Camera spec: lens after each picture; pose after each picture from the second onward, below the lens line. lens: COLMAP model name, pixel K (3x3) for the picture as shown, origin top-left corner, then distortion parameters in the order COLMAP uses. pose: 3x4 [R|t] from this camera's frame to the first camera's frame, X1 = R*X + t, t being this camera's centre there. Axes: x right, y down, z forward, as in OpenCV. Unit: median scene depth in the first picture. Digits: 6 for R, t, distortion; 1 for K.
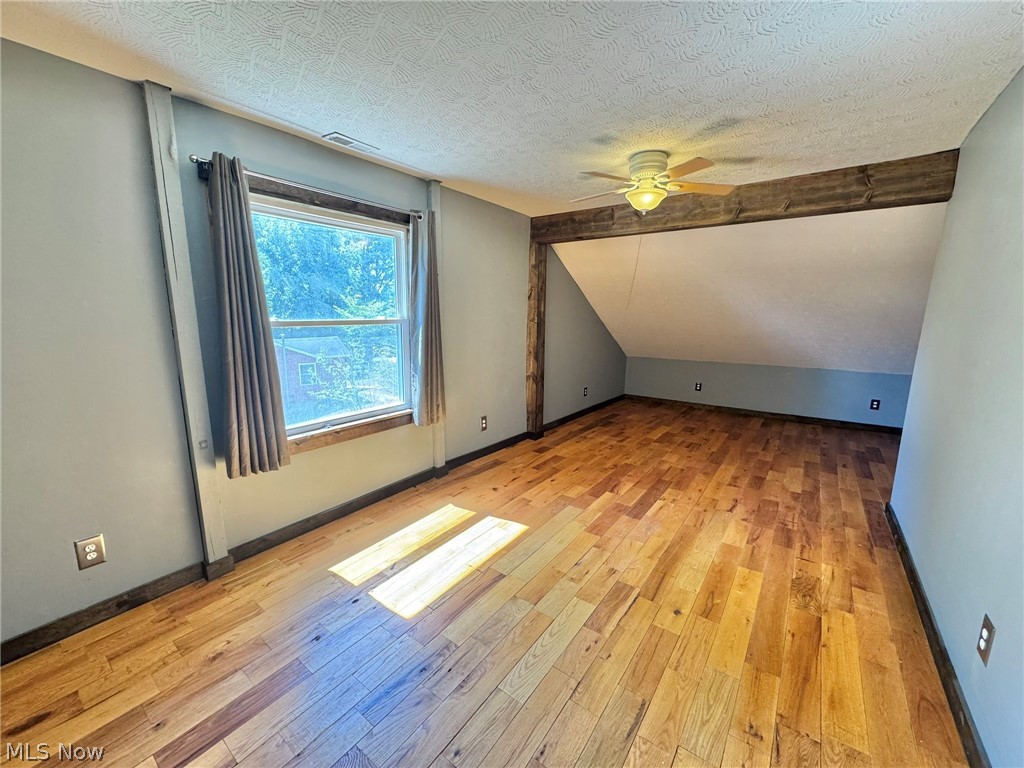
lens RADIAL K [[407.2, 0, 511.0], [0, 407.2, 383.8], [0, 0, 1]] dist [-0.003217, -0.000153]
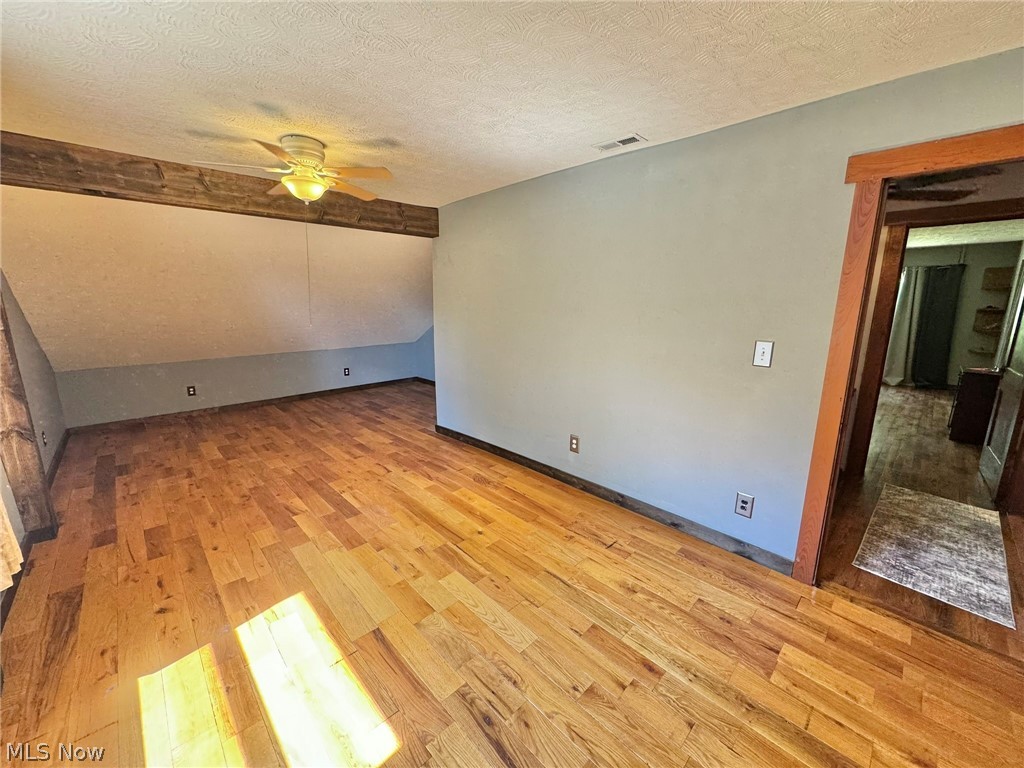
lens RADIAL K [[407.2, 0, 511.0], [0, 407.2, 383.8], [0, 0, 1]] dist [-0.003217, -0.000153]
pose [[0.159427, -0.205339, 0.965618, -0.502028], [0.167868, 0.969523, 0.178454, -0.092915], [-0.972833, 0.133646, 0.189038, 0.369602]]
